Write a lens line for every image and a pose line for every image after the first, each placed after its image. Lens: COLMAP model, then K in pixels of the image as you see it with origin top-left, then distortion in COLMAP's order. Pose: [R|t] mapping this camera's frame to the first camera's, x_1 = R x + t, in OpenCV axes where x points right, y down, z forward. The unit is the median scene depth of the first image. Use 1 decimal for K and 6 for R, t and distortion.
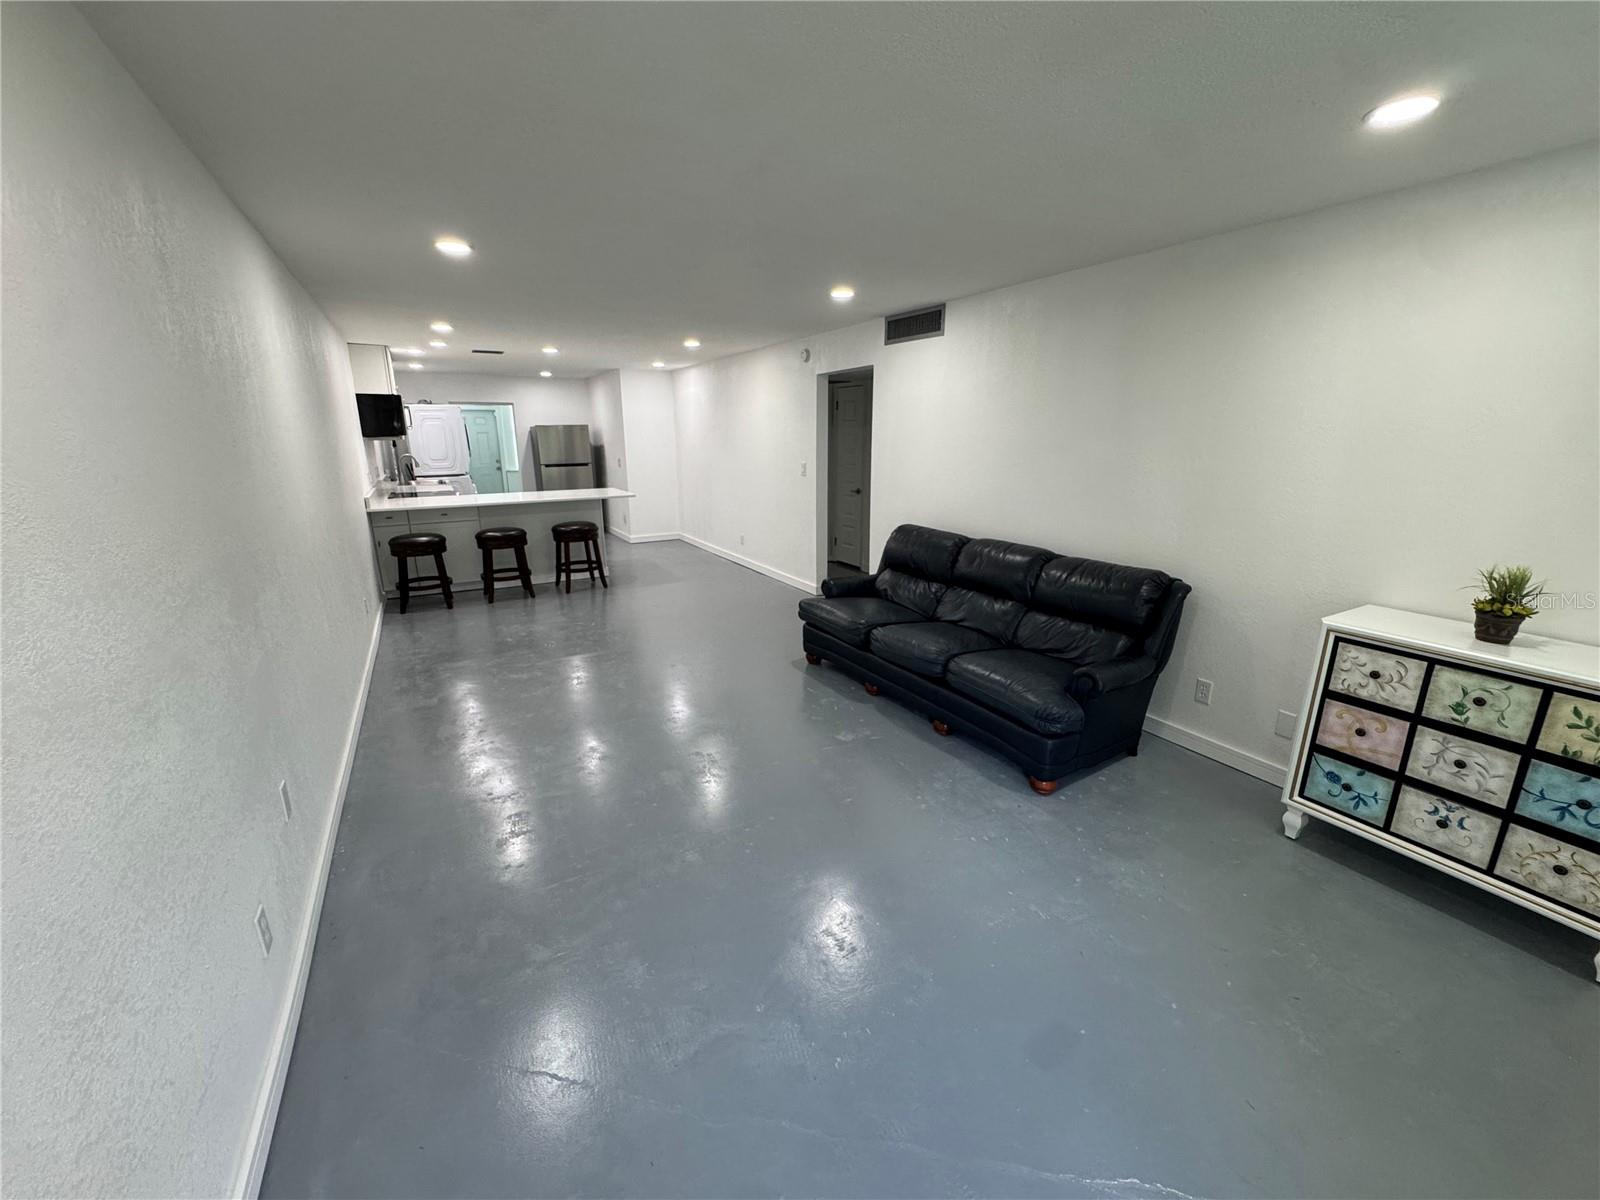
lens RADIAL K [[643.3, 0, 799.7], [0, 643.3, 598.6], [0, 0, 1]] dist [-0.004569, 0.000380]
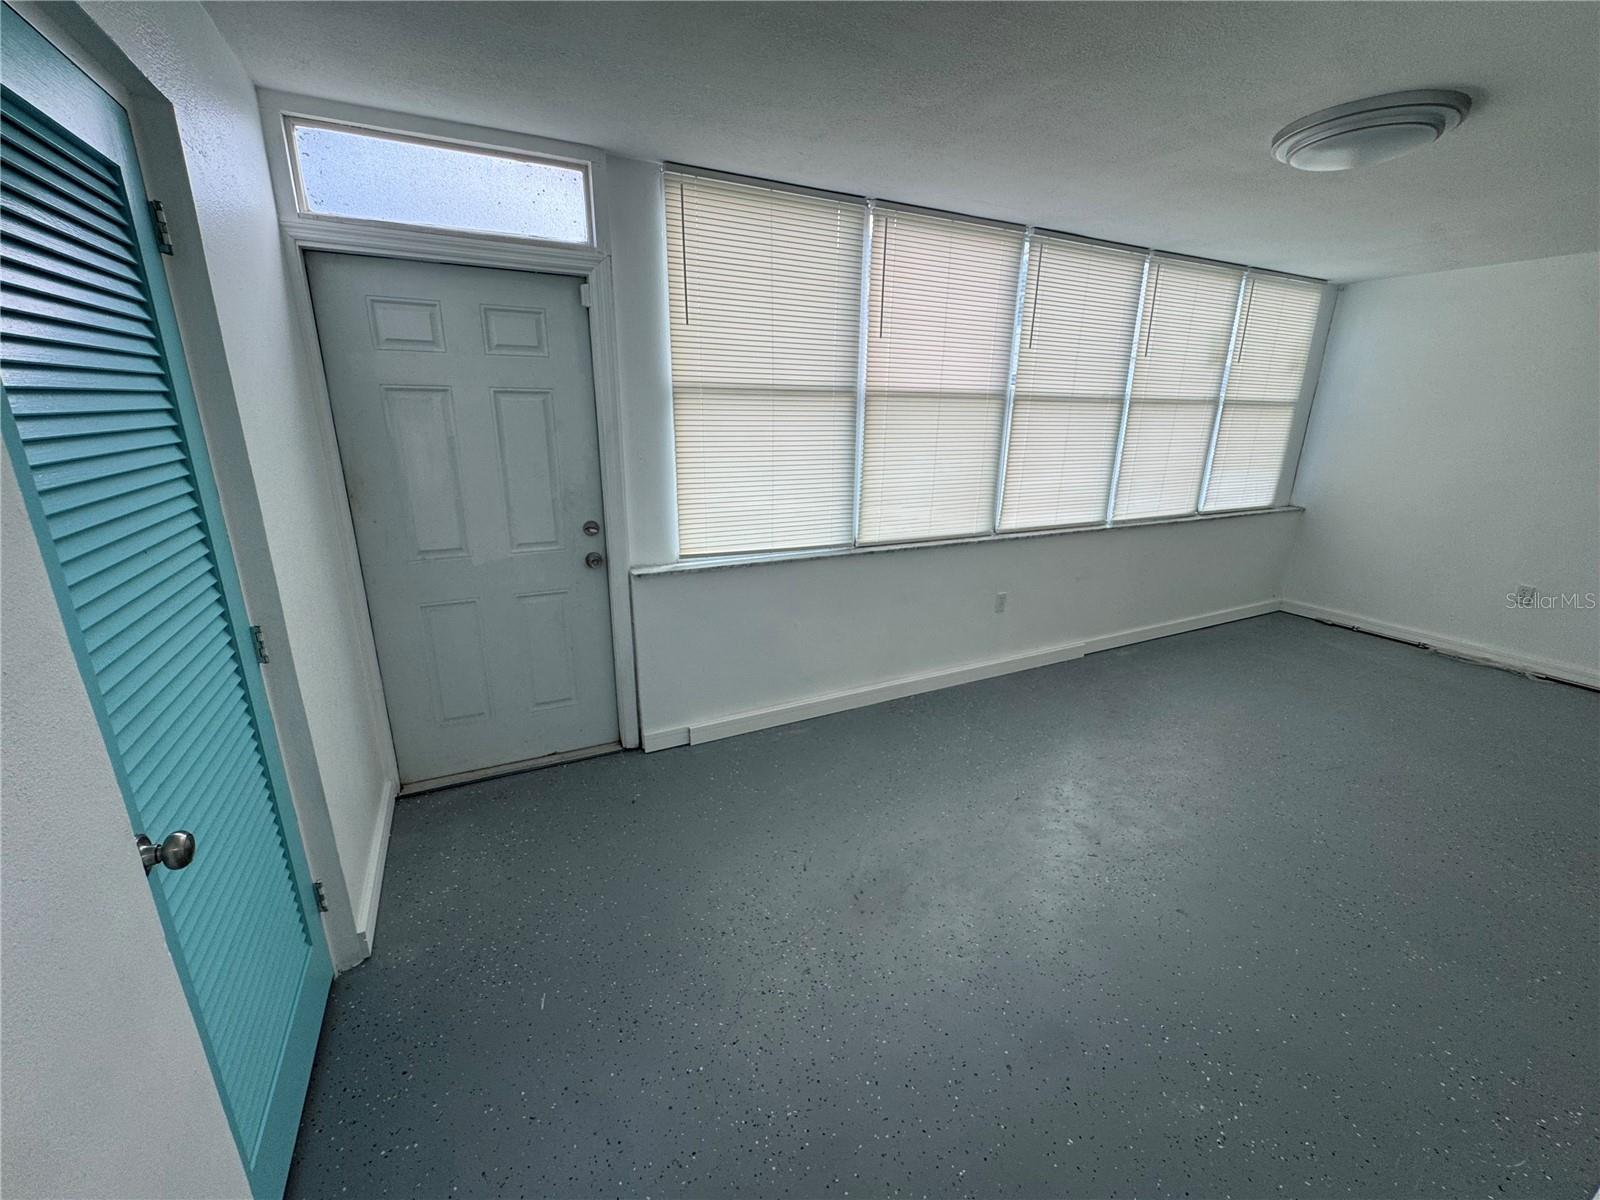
lens RADIAL K [[643.3, 0, 799.7], [0, 643.3, 598.6], [0, 0, 1]] dist [-0.004569, 0.000380]
pose [[0.998893, 0.029376, -0.036752, -0.391800], [-0.028222, 0.999104, 0.031554, -0.198891], [0.037646, -0.030482, 0.998826, 0.787560]]
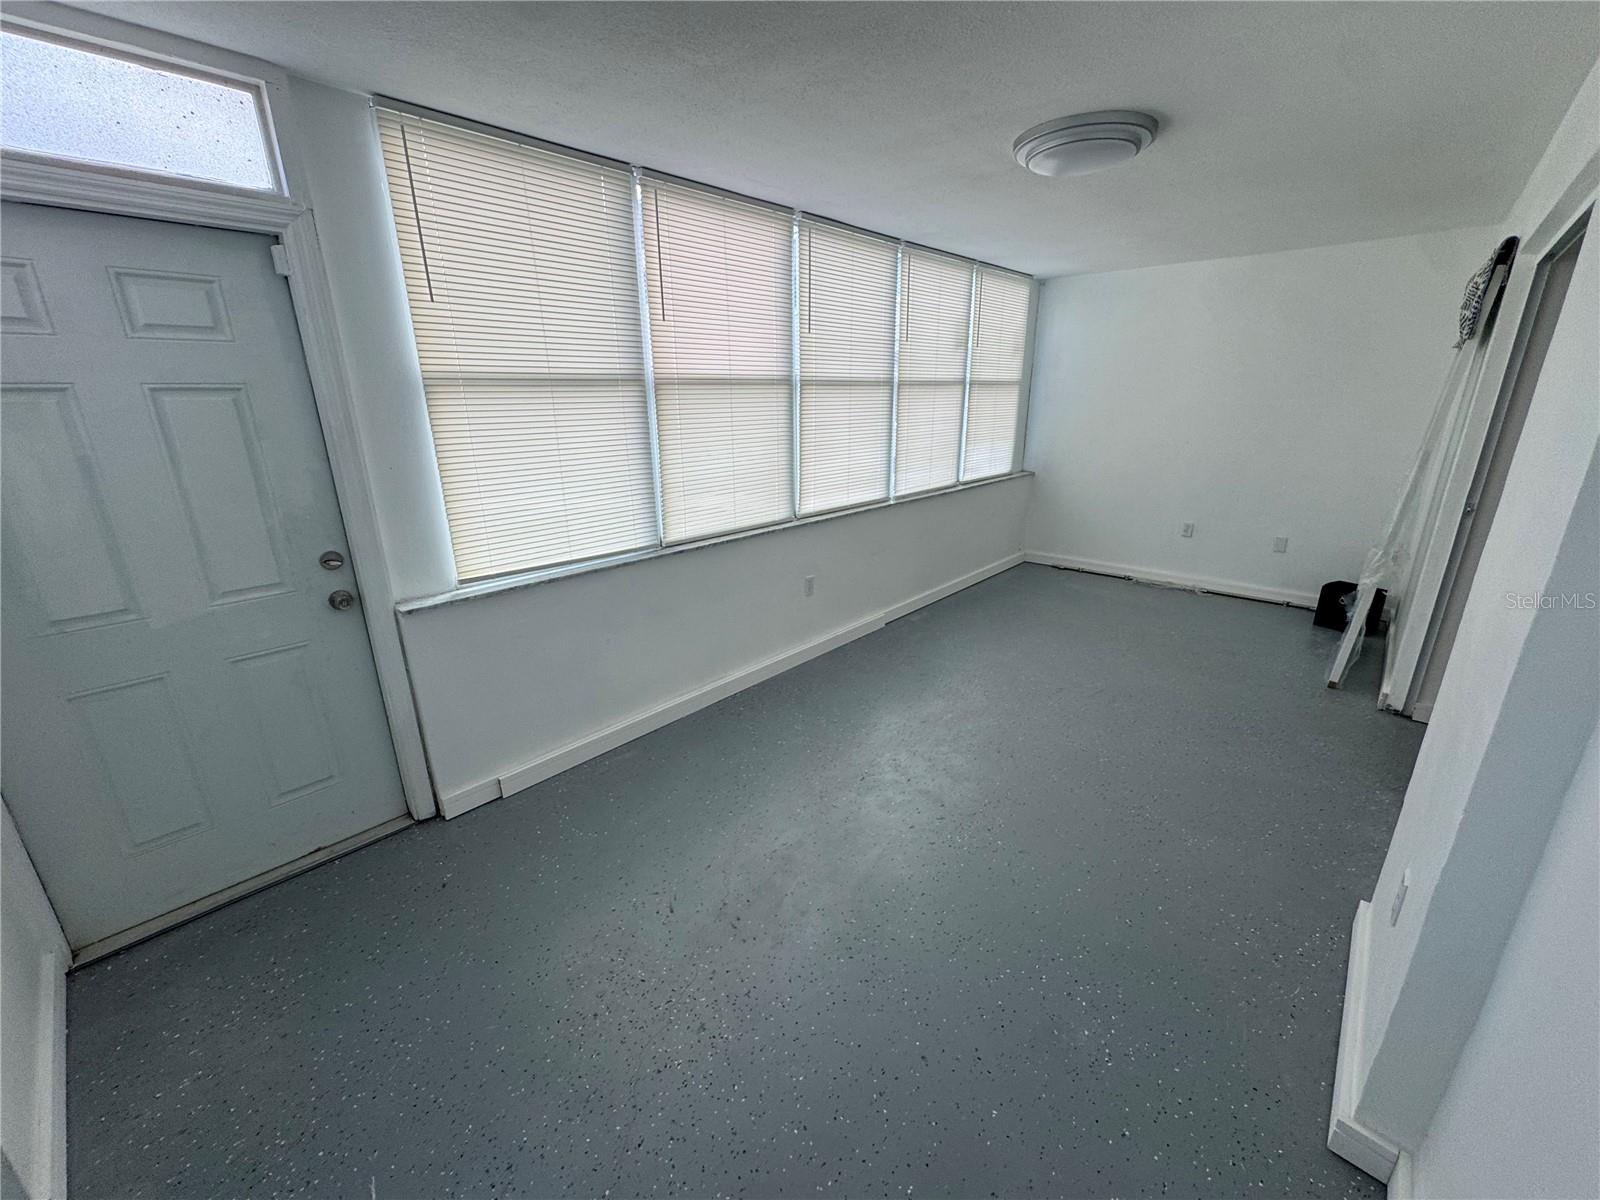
lens RADIAL K [[643.3, 0, 799.7], [0, 643.3, 598.6], [0, 0, 1]] dist [-0.004569, 0.000380]
pose [[0.950285, -0.099820, 0.294948, -0.403847], [0.085101, 0.994419, 0.062362, -0.203776], [-0.299527, -0.034161, 0.953476, 0.802110]]
